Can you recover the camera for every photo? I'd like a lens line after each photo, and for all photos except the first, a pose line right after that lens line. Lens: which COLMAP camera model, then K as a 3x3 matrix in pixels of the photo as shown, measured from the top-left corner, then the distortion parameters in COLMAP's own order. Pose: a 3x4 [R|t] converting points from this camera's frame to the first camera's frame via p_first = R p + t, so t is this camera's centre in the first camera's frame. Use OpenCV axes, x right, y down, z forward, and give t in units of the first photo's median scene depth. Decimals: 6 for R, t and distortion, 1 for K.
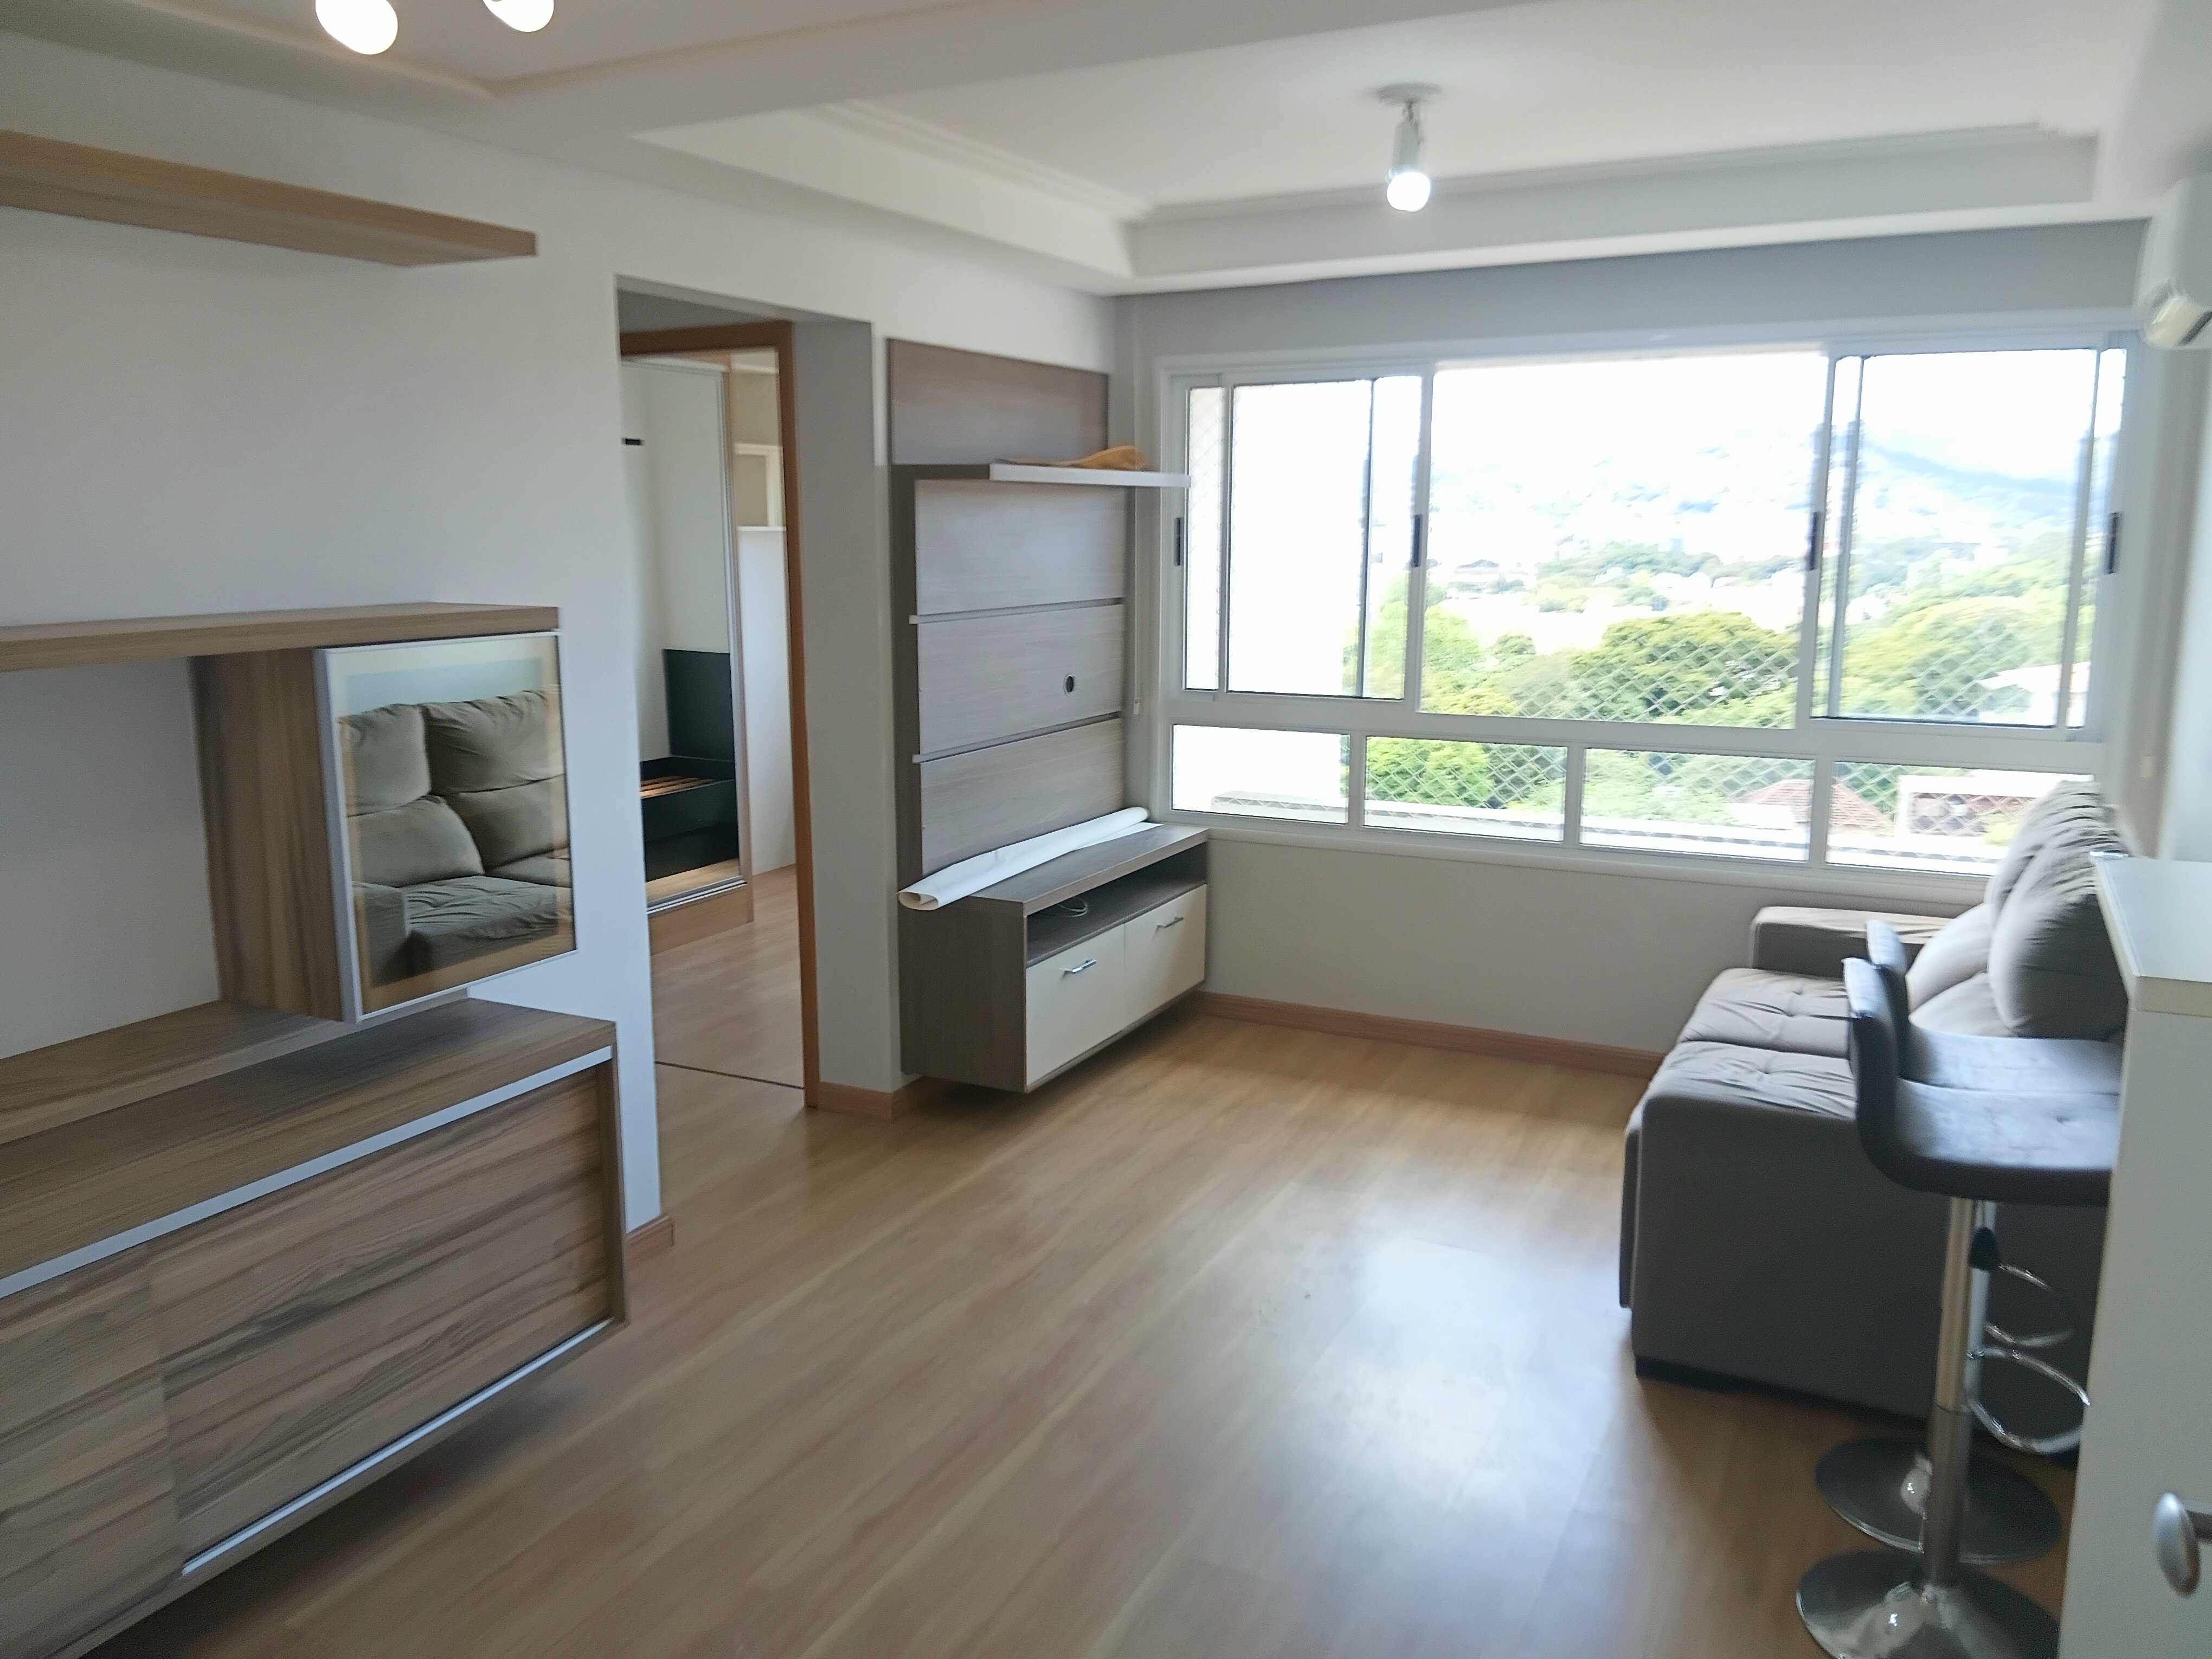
lens RADIAL K [[1691.1, 0, 1106.0], [0, 1691.1, 829.5], [0, 0, 1]] dist [0.082931, -0.170439]
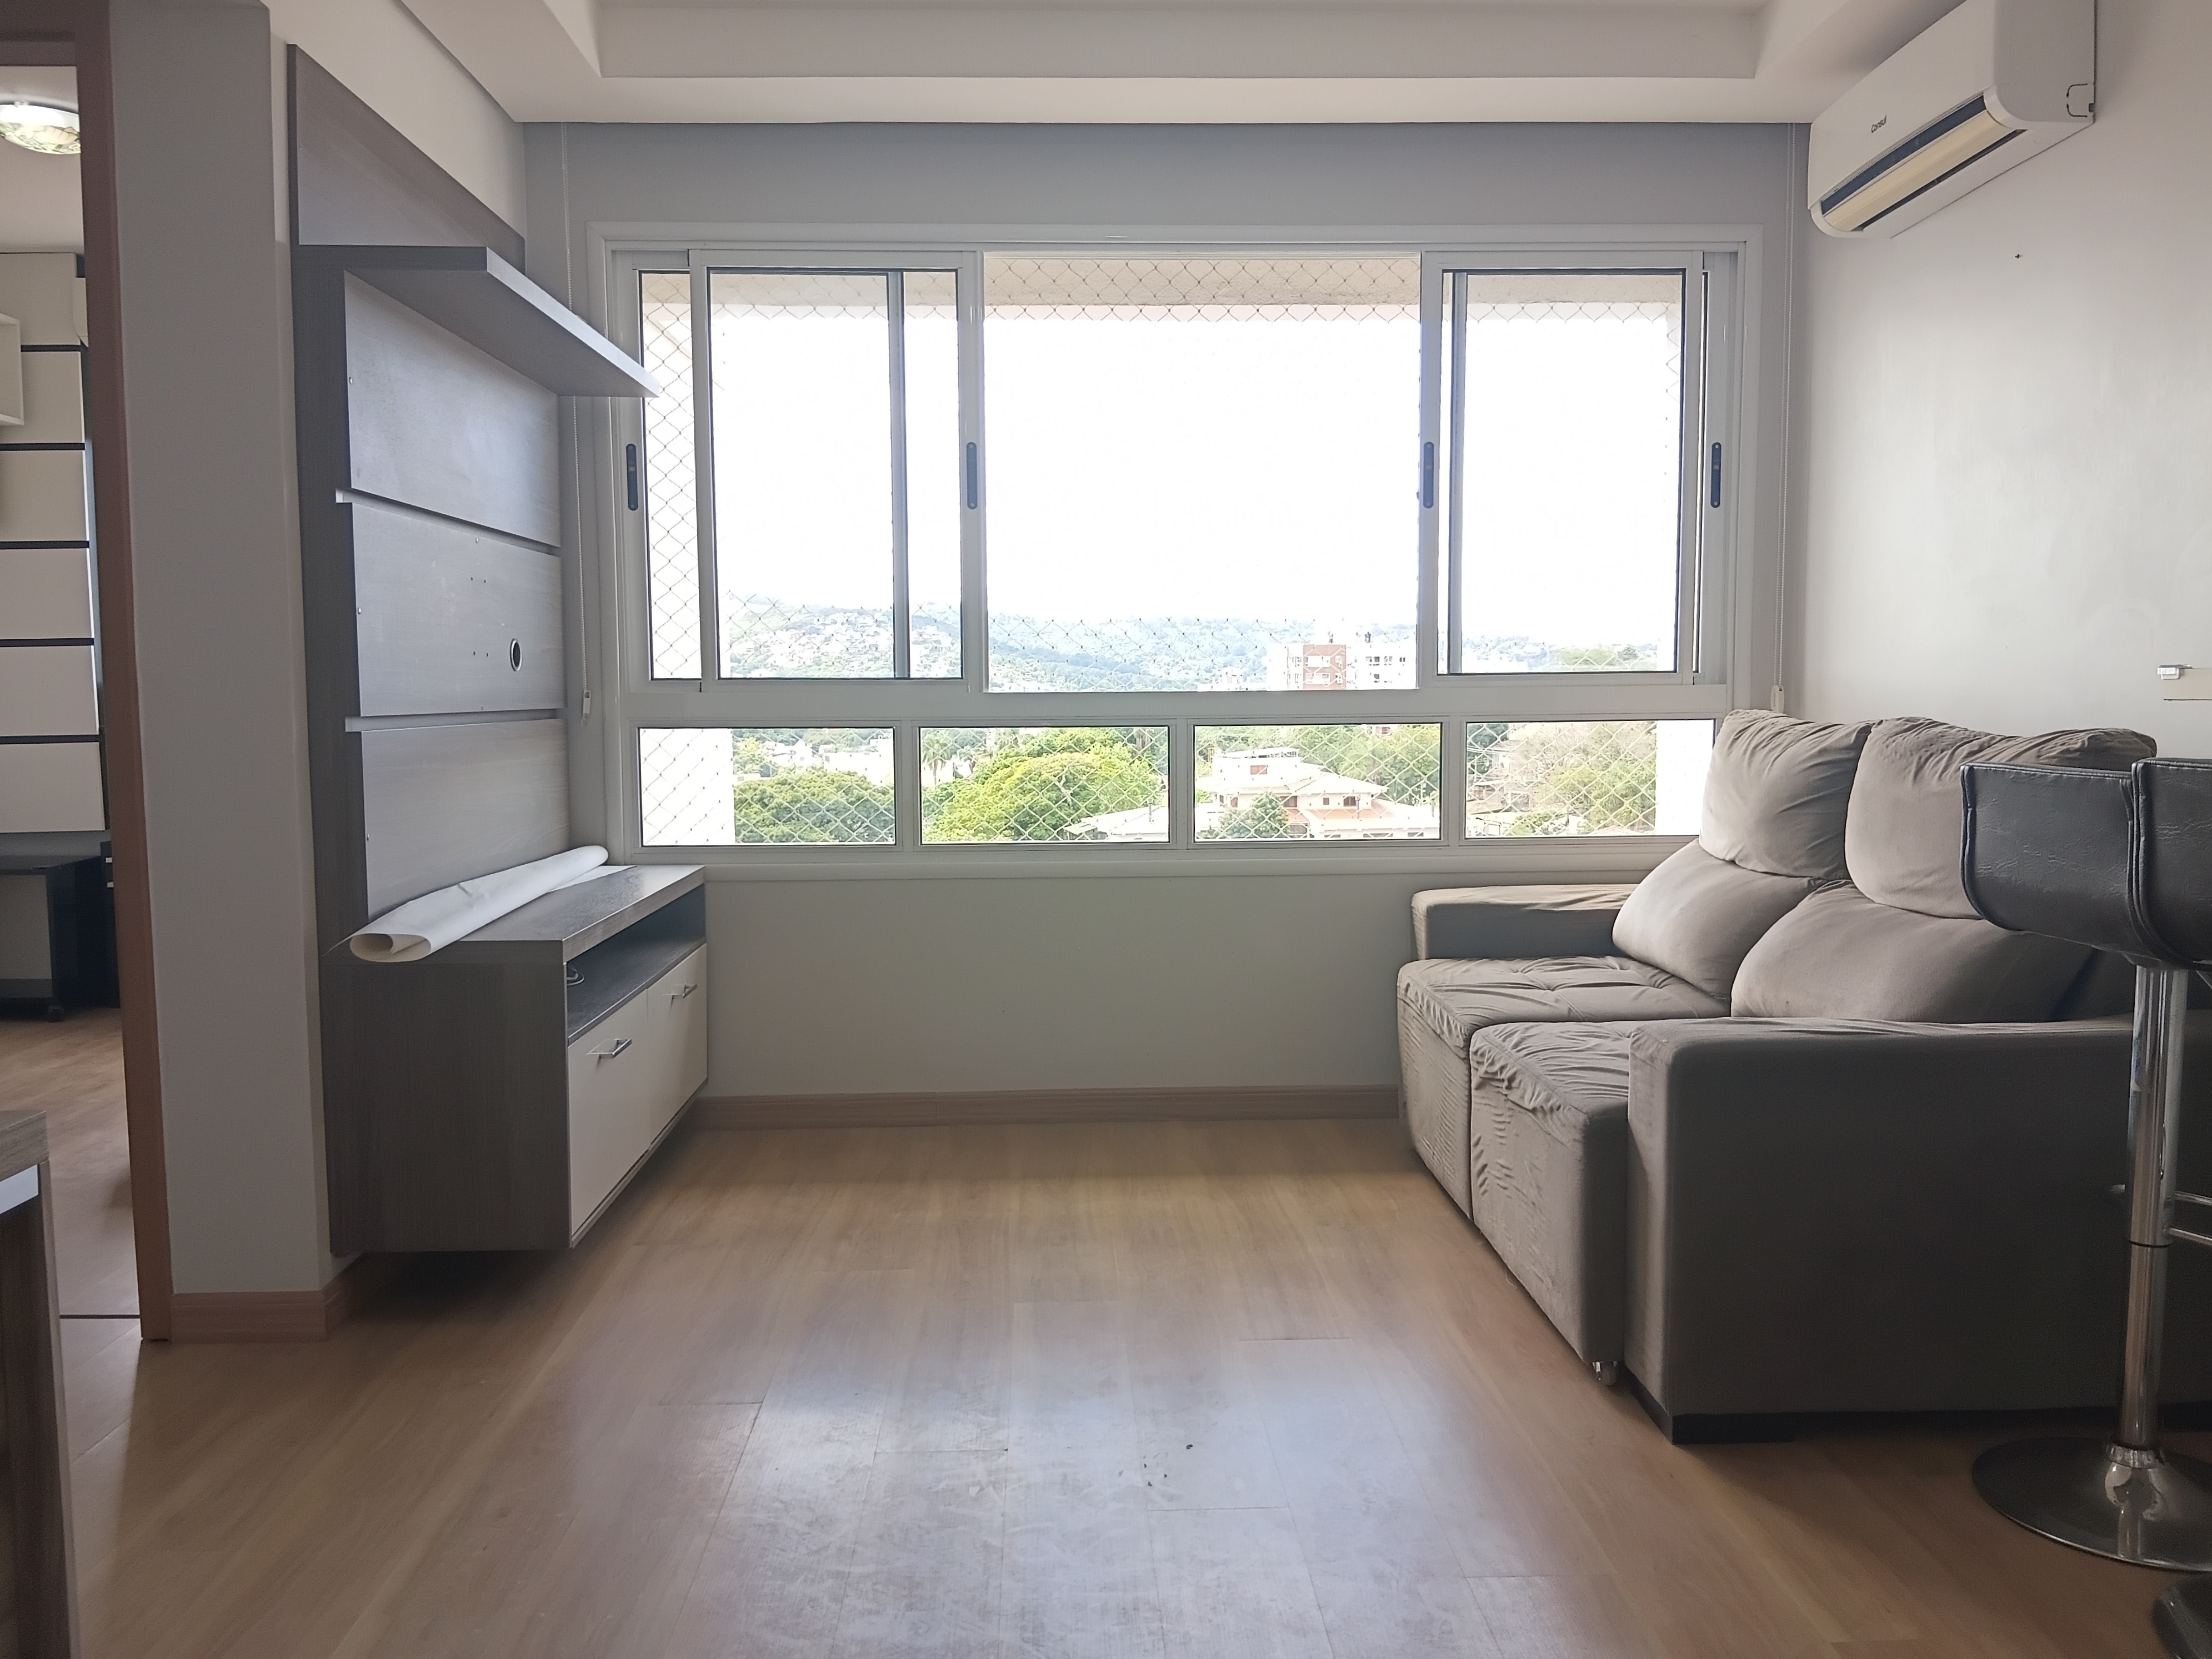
lens RADIAL K [[1717.0, 0, 1106.0], [0, 1717.0, 829.5], [0, 0, 1]] dist [0.079647, -0.146287]
pose [[0.870190, -0.042754, 0.490858, -0.158085], [0.093187, 0.992529, -0.078751, 0.060613], [-0.483824, 0.114270, 0.867673, 0.282809]]
